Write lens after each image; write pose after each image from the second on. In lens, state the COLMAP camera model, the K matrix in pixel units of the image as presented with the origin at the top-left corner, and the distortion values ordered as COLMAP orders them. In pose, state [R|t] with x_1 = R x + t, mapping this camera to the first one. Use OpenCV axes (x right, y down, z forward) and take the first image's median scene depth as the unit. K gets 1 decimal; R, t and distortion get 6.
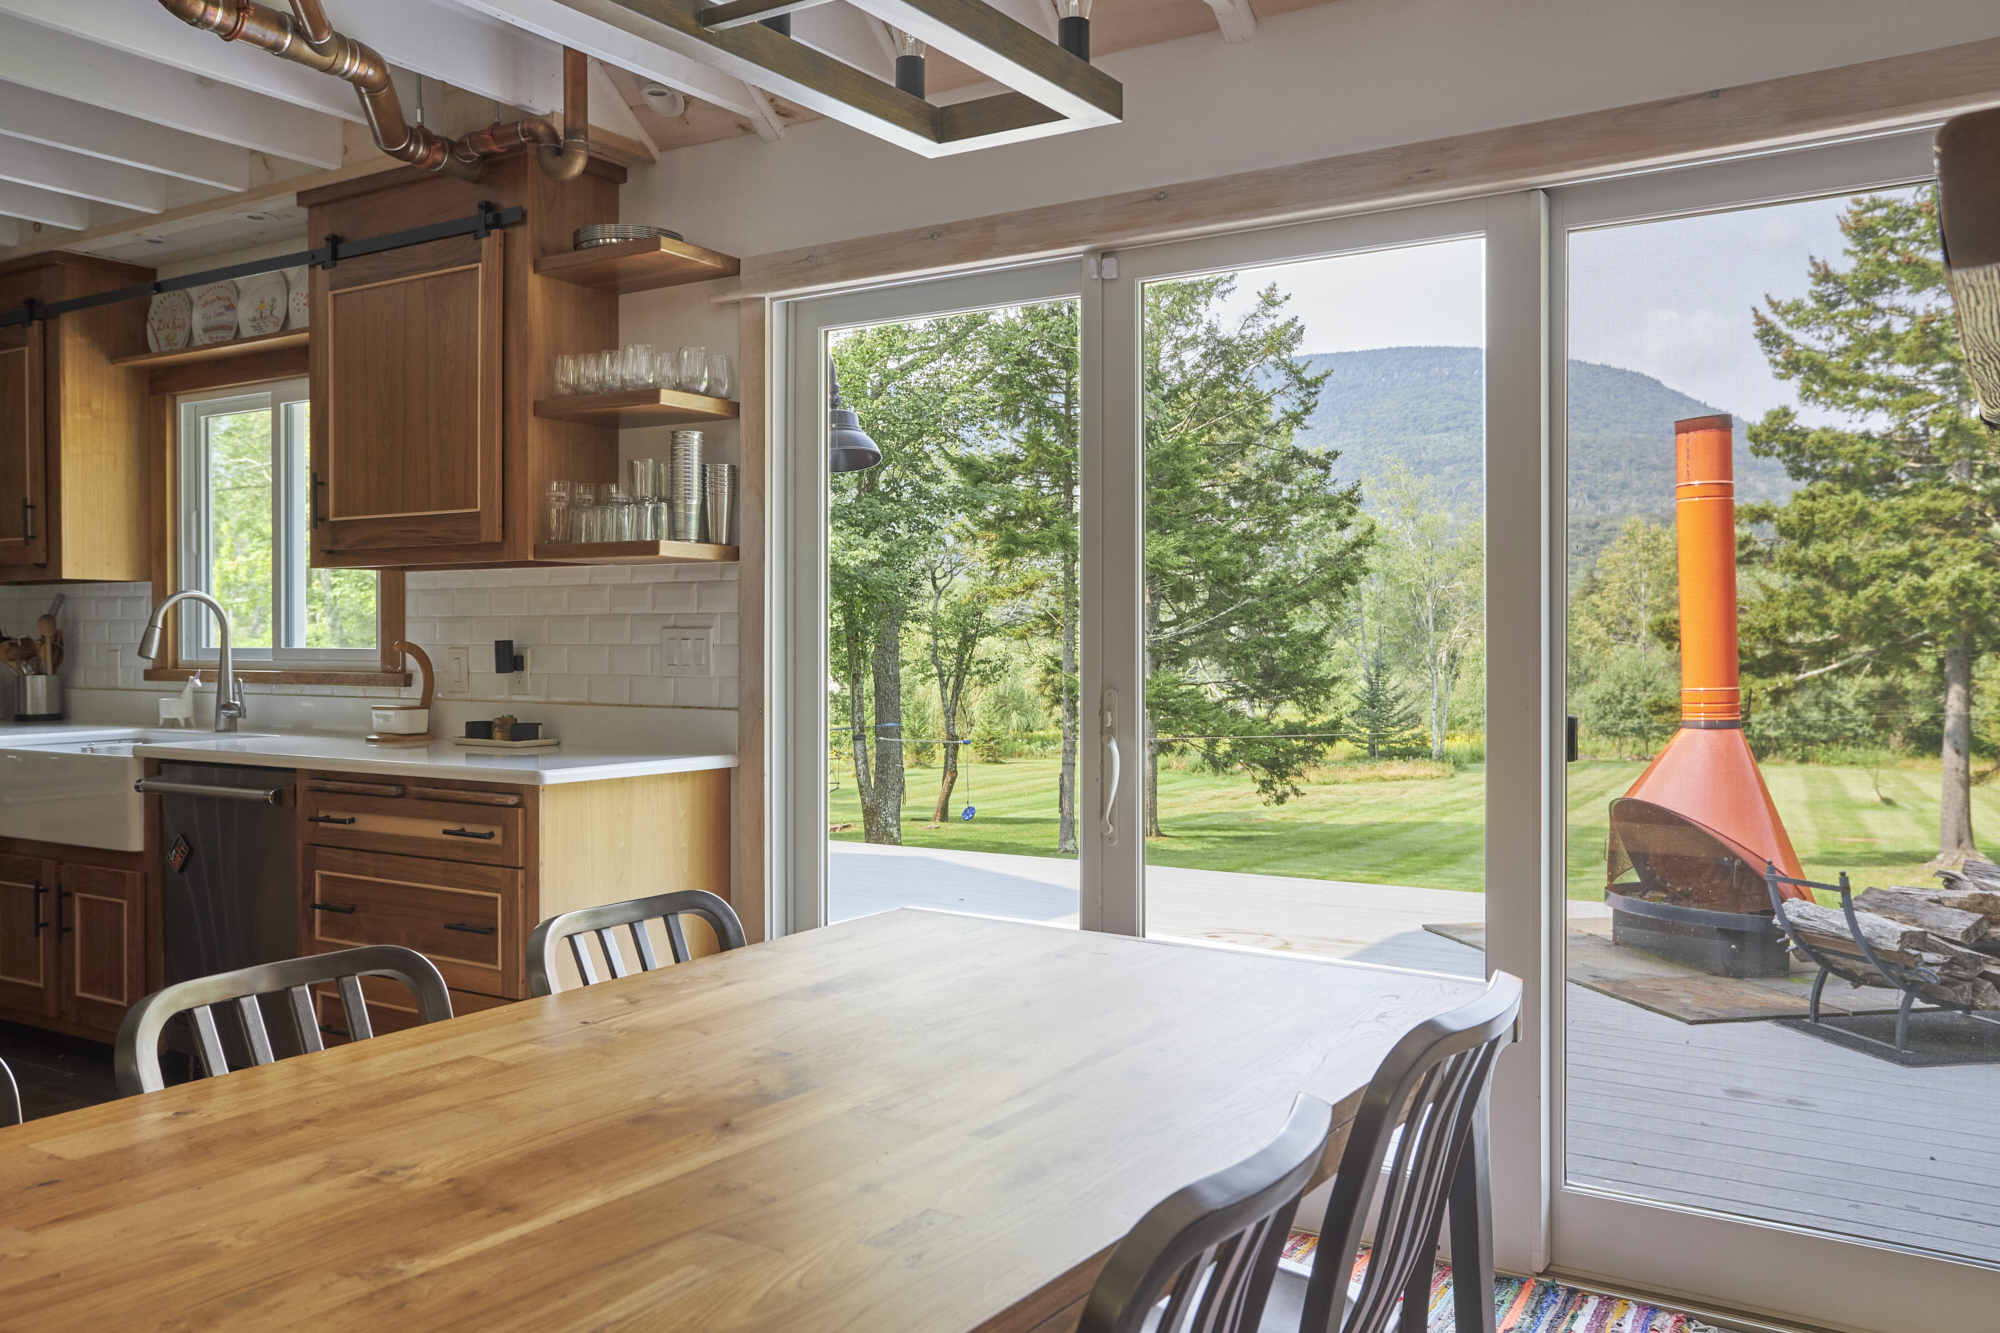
lens RADIAL K [[1626.6, 0, 1001.6], [0, 1626.6, 648.9], [0, 0, 1]] dist [-0.009367, 0.030264]
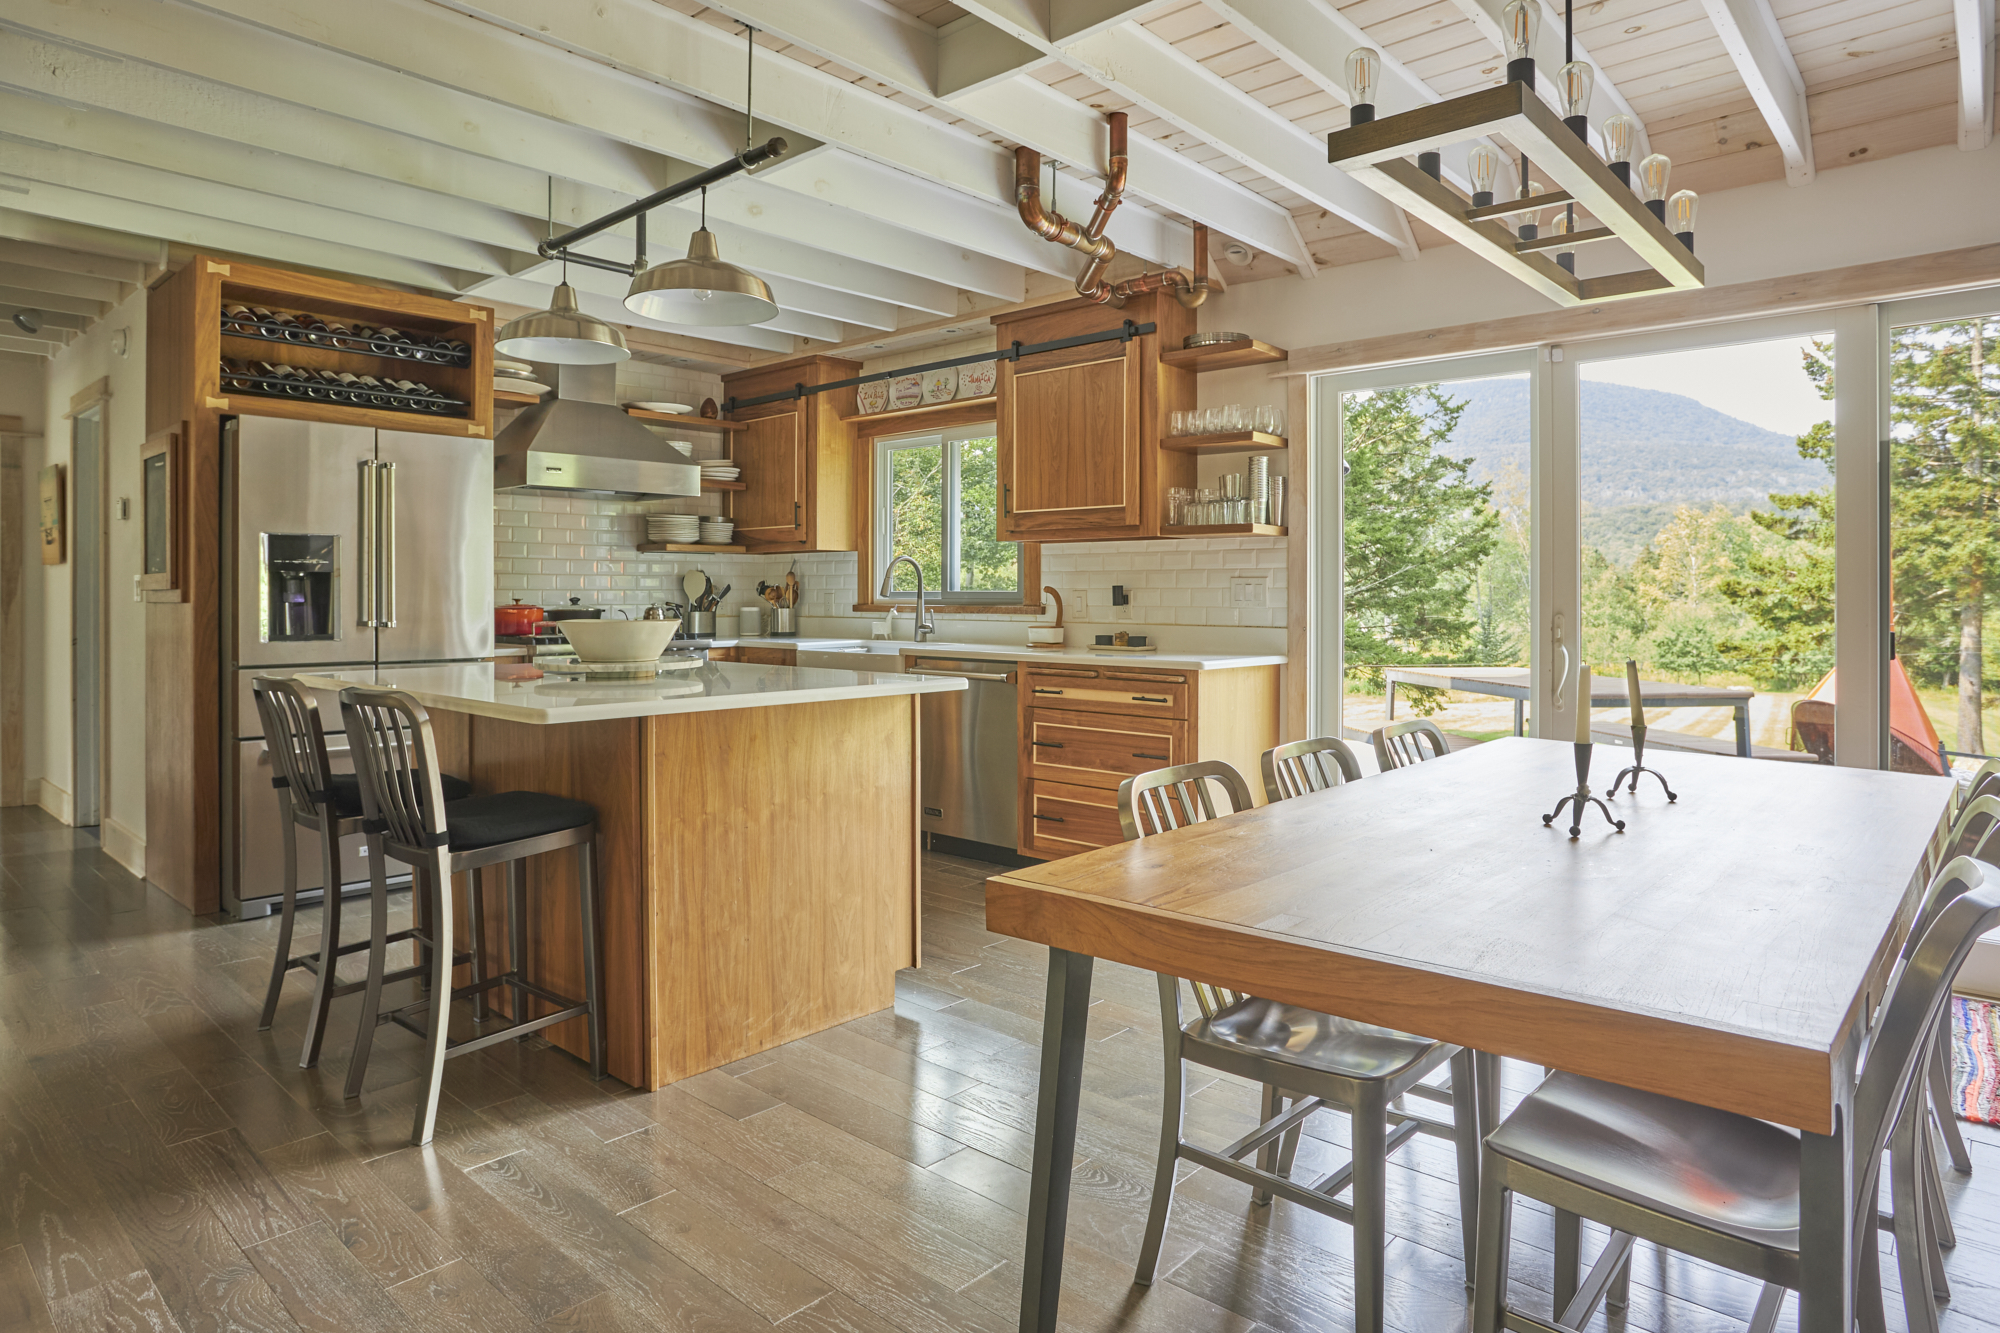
lens RADIAL K [[1162.9, 0, 997.9], [0, 1162.9, 592.4], [0, 0, 1]] dist [-0.056605, 0.034521]
pose [[0.986943, 0.002451, -0.161050, -0.200710], [-0.003887, 0.999955, -0.008601, 0.010069], [0.161021, 0.009114, 0.986909, -0.143677]]
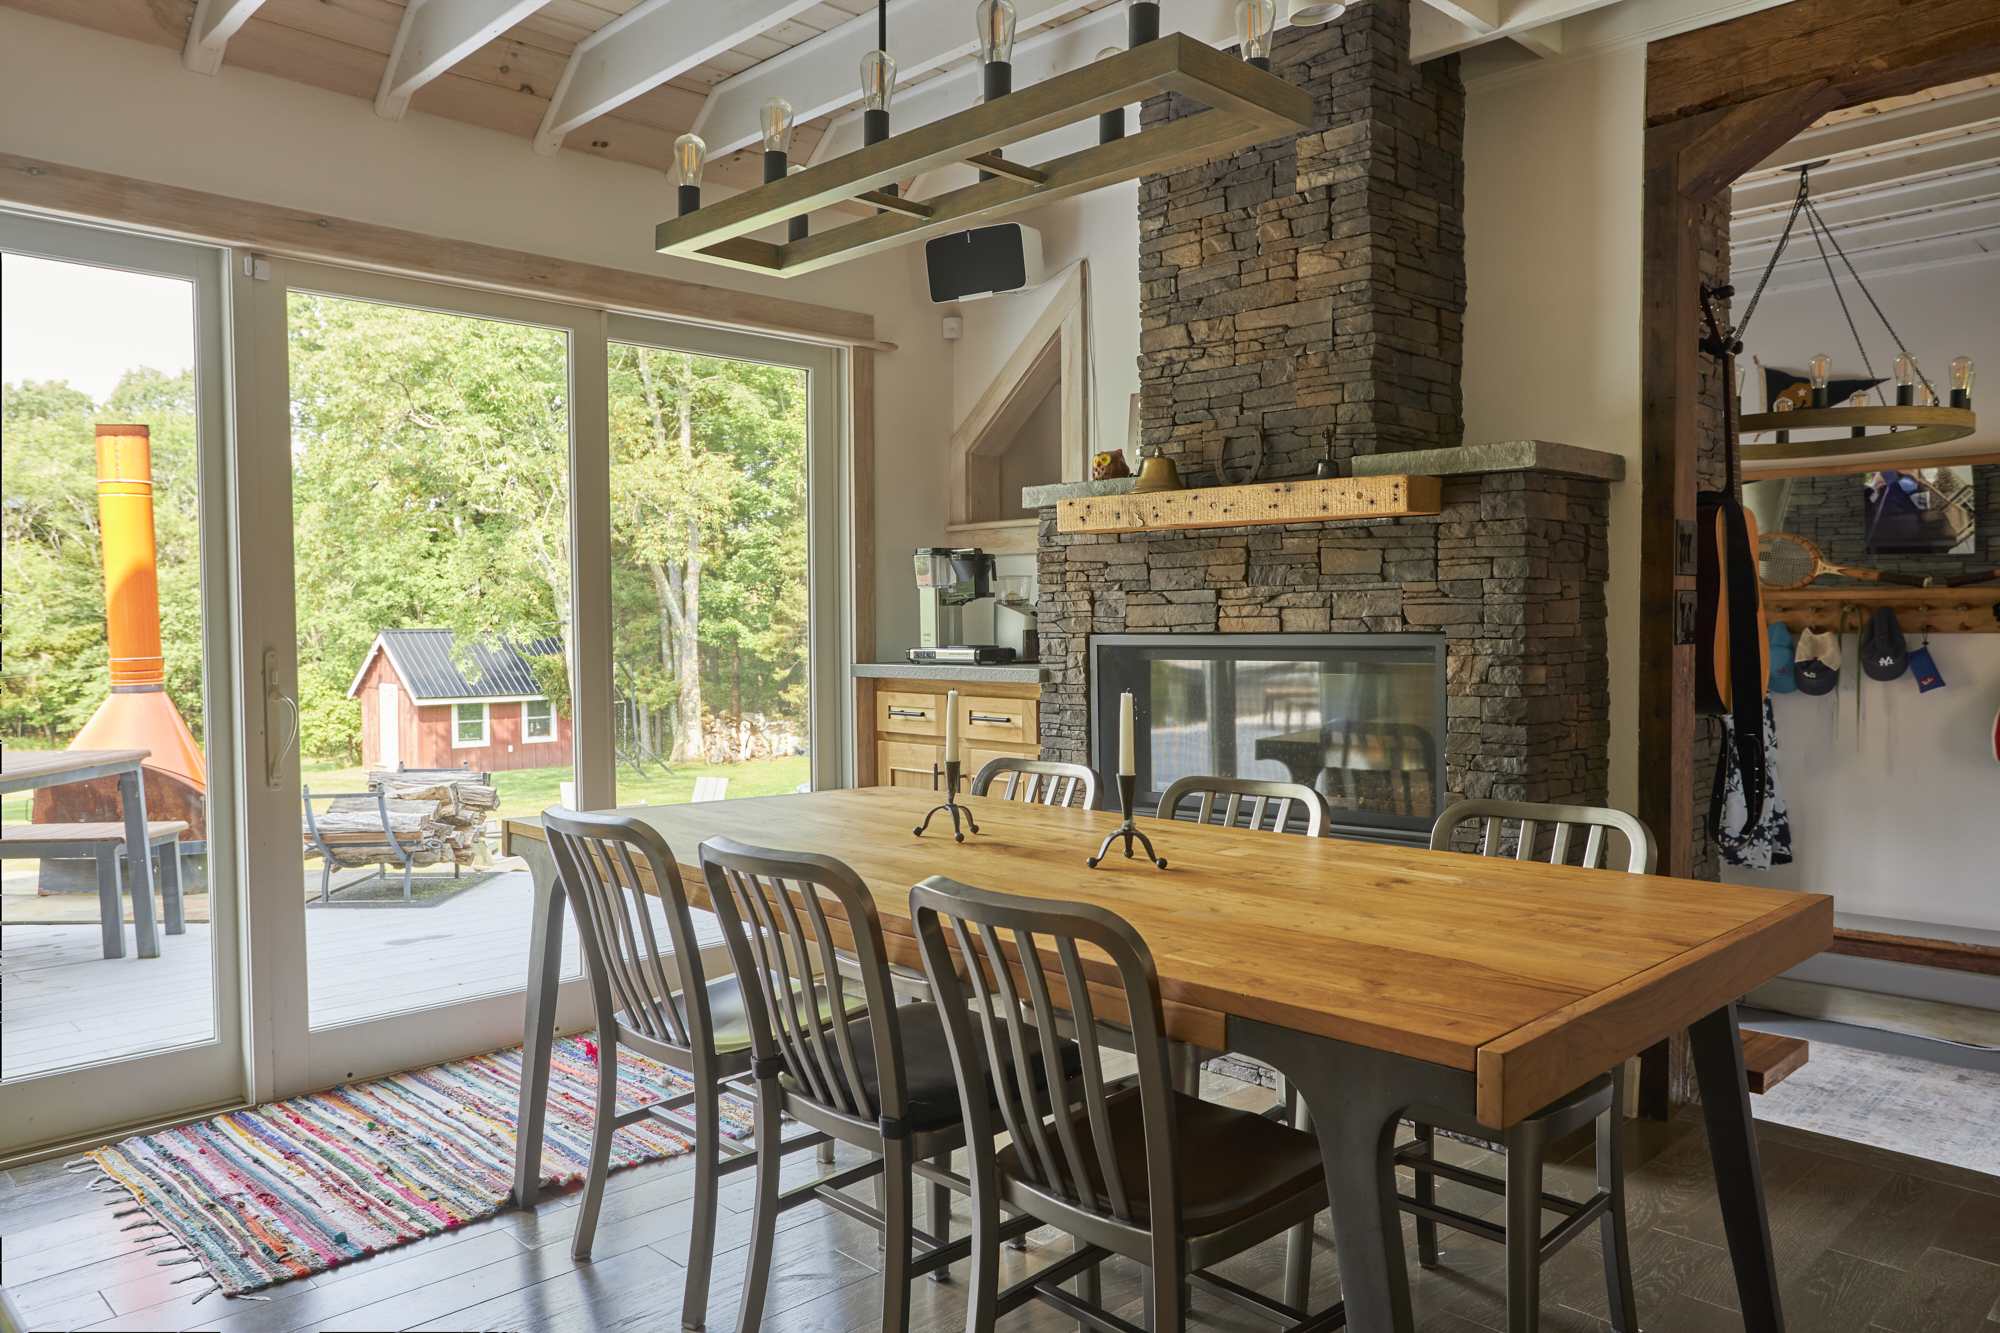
lens RADIAL K [[1435.0, 0, 1024.0], [0, 1435.0, 668.6], [0, 0, 1]] dist [-0.029077, 0.028844]
pose [[0.206205, -0.033758, 0.977926, -0.518612], [0.011381, 0.999420, 0.032100, 0.006760], [-0.978443, 0.004511, 0.206470, 0.198787]]
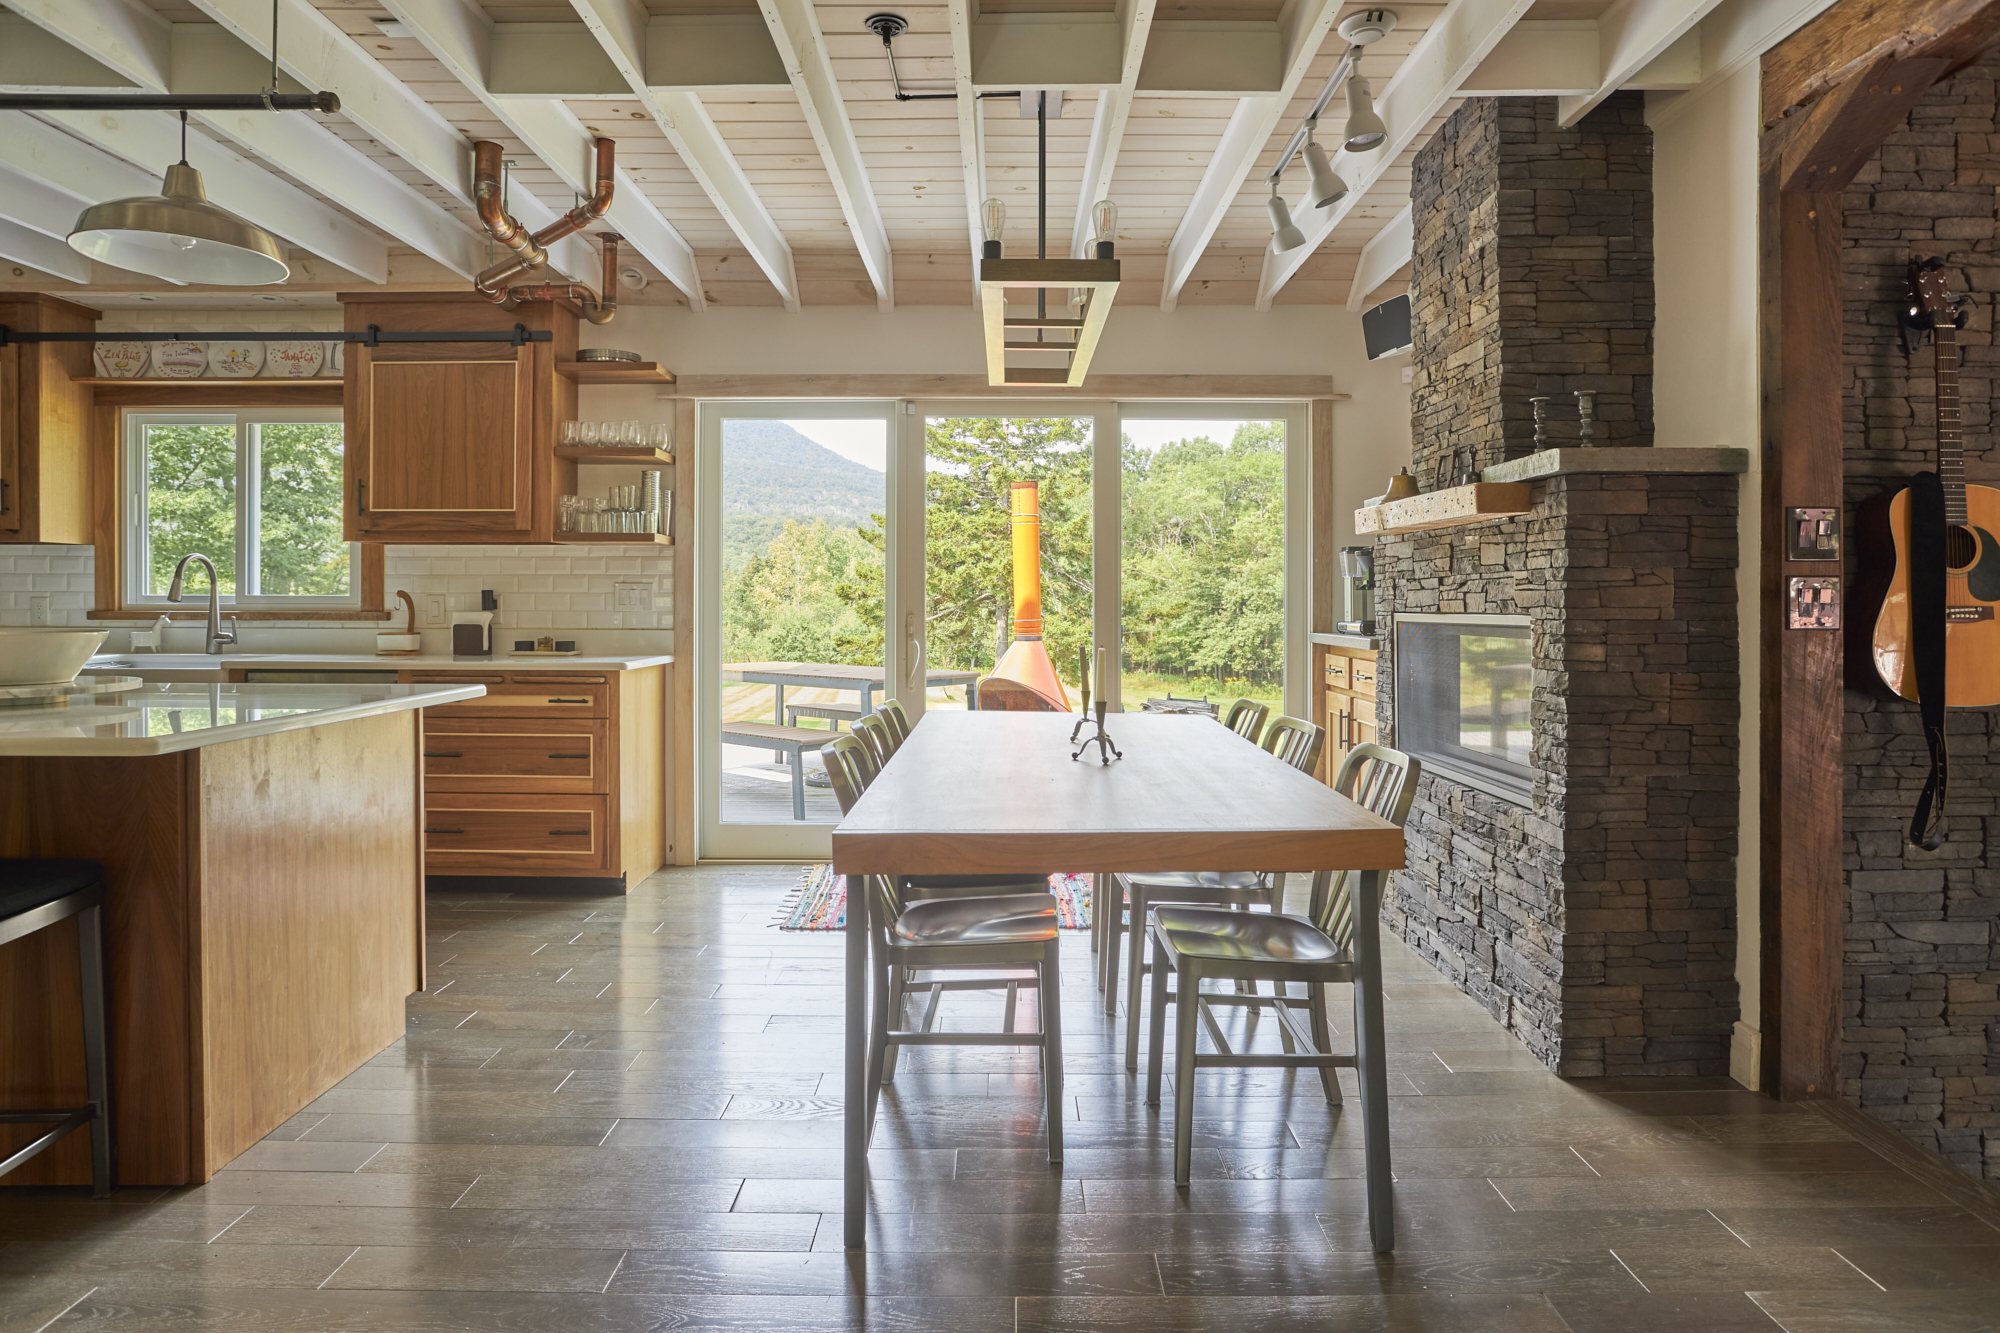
lens RADIAL K [[1162.9, 0, 1000.1], [0, 1162.9, 600.3], [0, 0, 1]] dist [-0.056605, 0.034521]
pose [[0.841794, 0.002778, 0.539792, -0.417867], [0.000018, 0.999987, -0.005175, 0.009050], [-0.539799, 0.004366, 0.841783, -0.192031]]
